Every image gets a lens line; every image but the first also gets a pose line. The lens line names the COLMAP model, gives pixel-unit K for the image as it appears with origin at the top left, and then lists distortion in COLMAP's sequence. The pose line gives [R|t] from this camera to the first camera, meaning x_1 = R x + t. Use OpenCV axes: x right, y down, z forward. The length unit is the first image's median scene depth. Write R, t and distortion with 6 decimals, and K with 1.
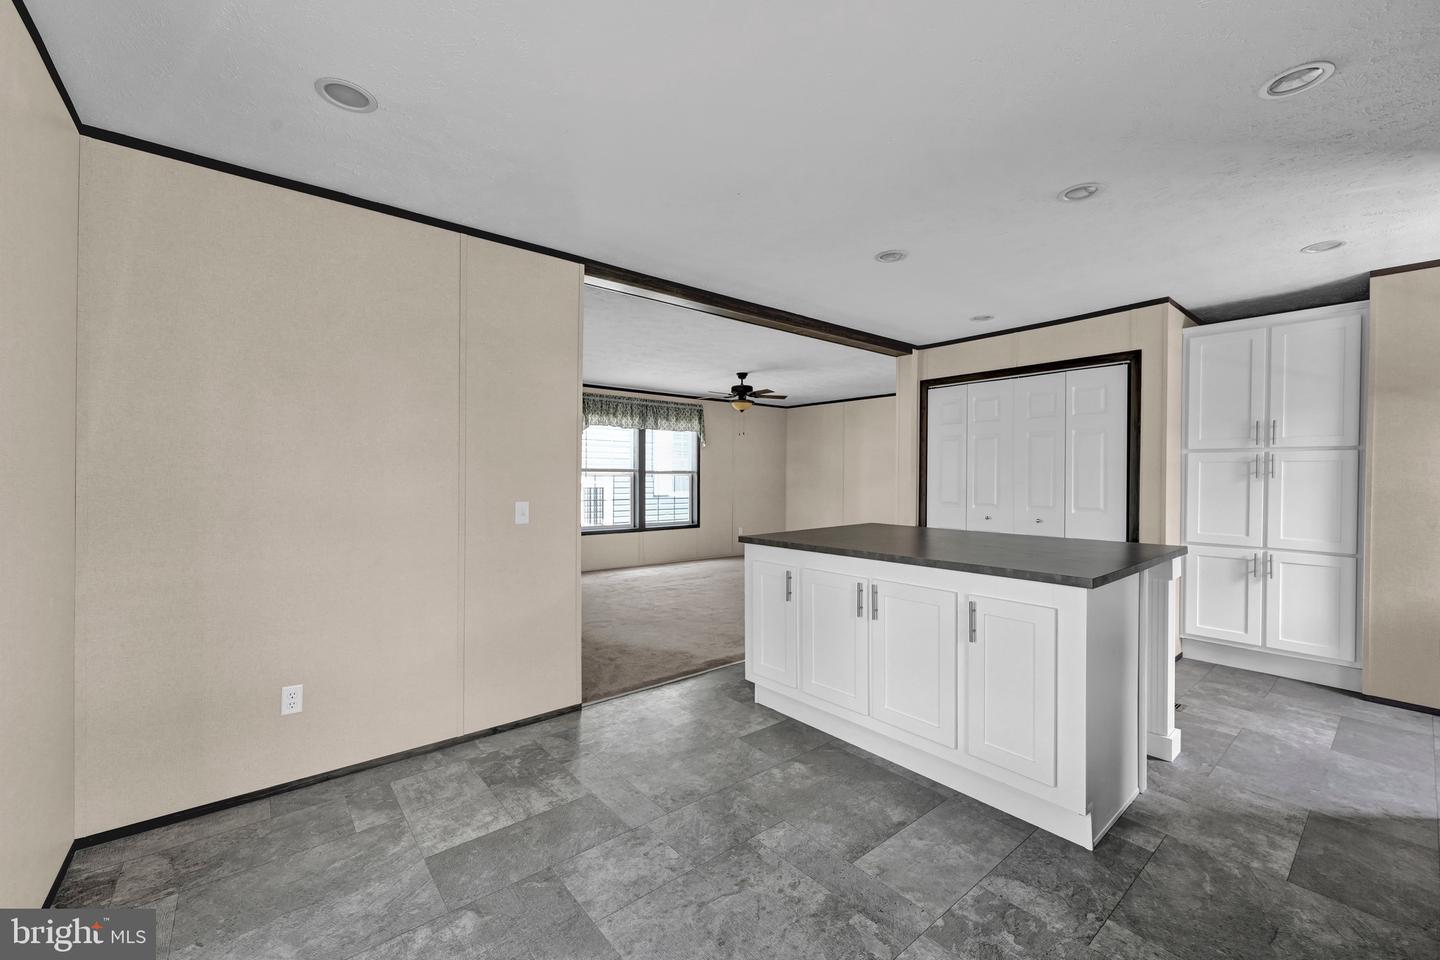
lens RADIAL K [[577.1, 0, 724.3], [0, 577.1, 479.0], [0, 0, 1]] dist [0.007819, 0.000032]
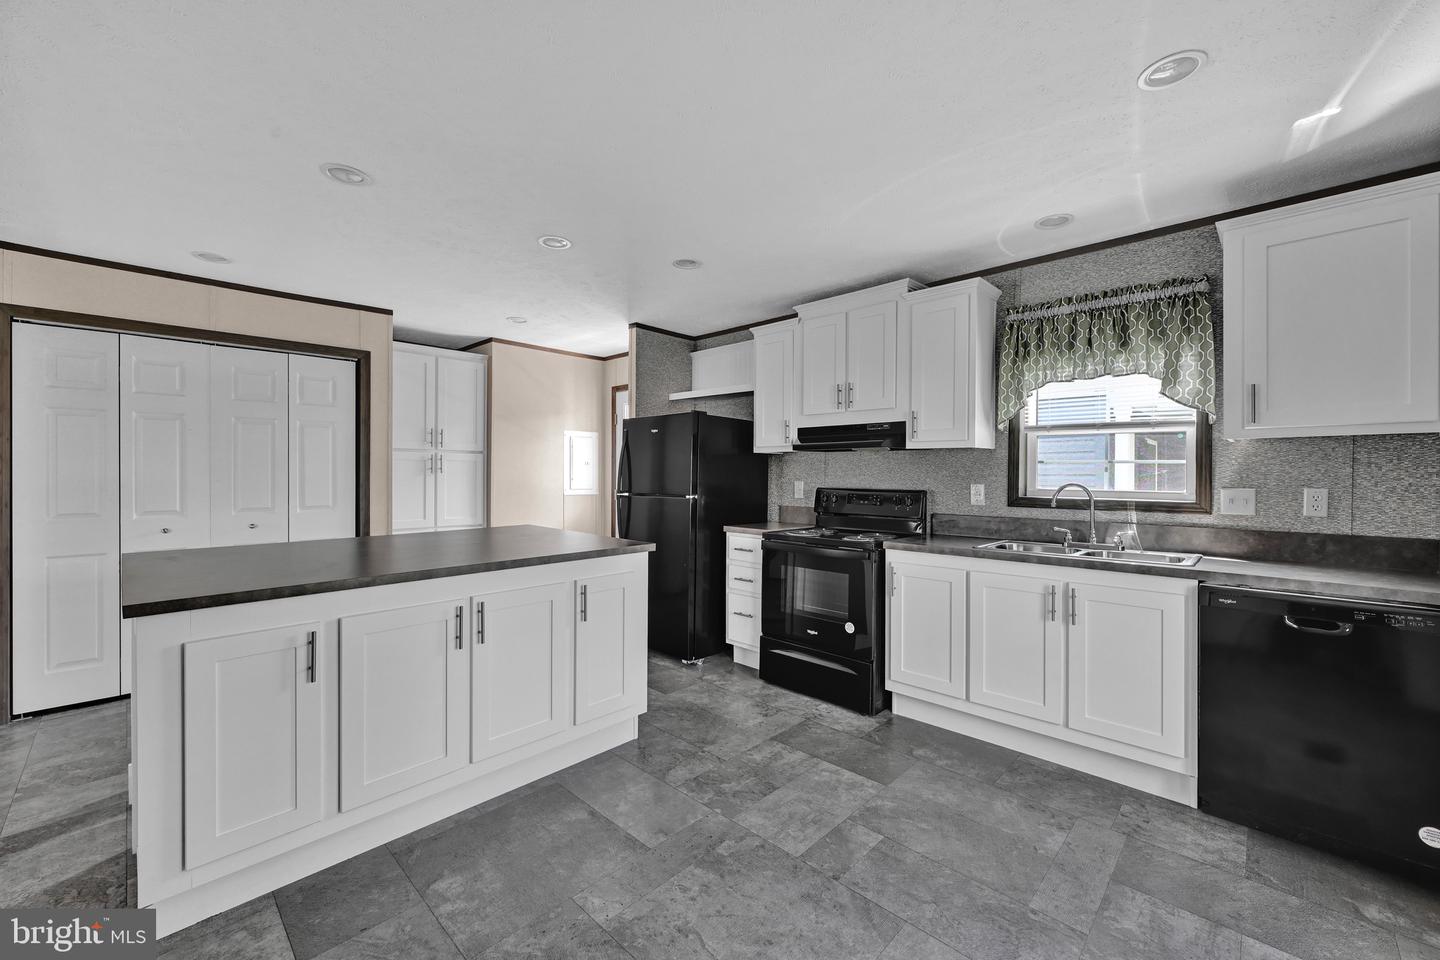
lens RADIAL K [[577.1, 0, 722.9], [0, 577.1, 478.1], [0, 0, 1]] dist [0.007819, 0.000032]
pose [[-0.110316, -0.013675, 0.993803, -0.816991], [0.005403, 0.999882, 0.014359, -0.011345], [-0.993882, 0.006953, -0.110229, 0.990101]]
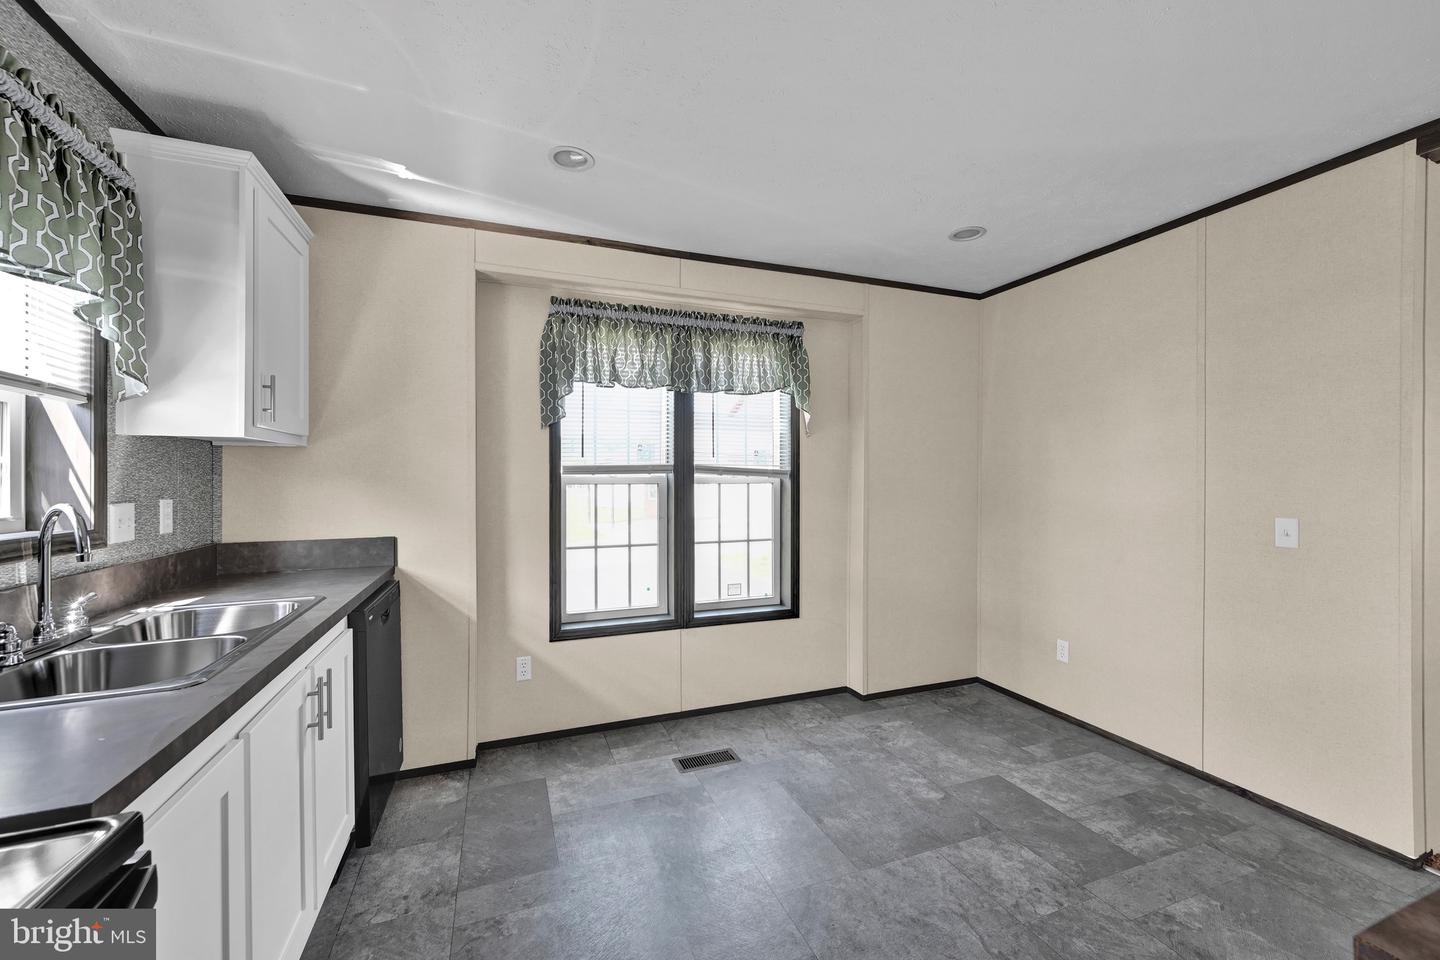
lens RADIAL K [[577.1, 0, 726.5], [0, 577.1, 477.4], [0, 0, 1]] dist [0.007819, 0.000032]
pose [[-0.313937, -0.009720, -0.949394, 0.688046], [-0.009327, 0.999931, -0.007153, -0.001457], [0.949398, 0.006609, -0.314006, 0.614955]]
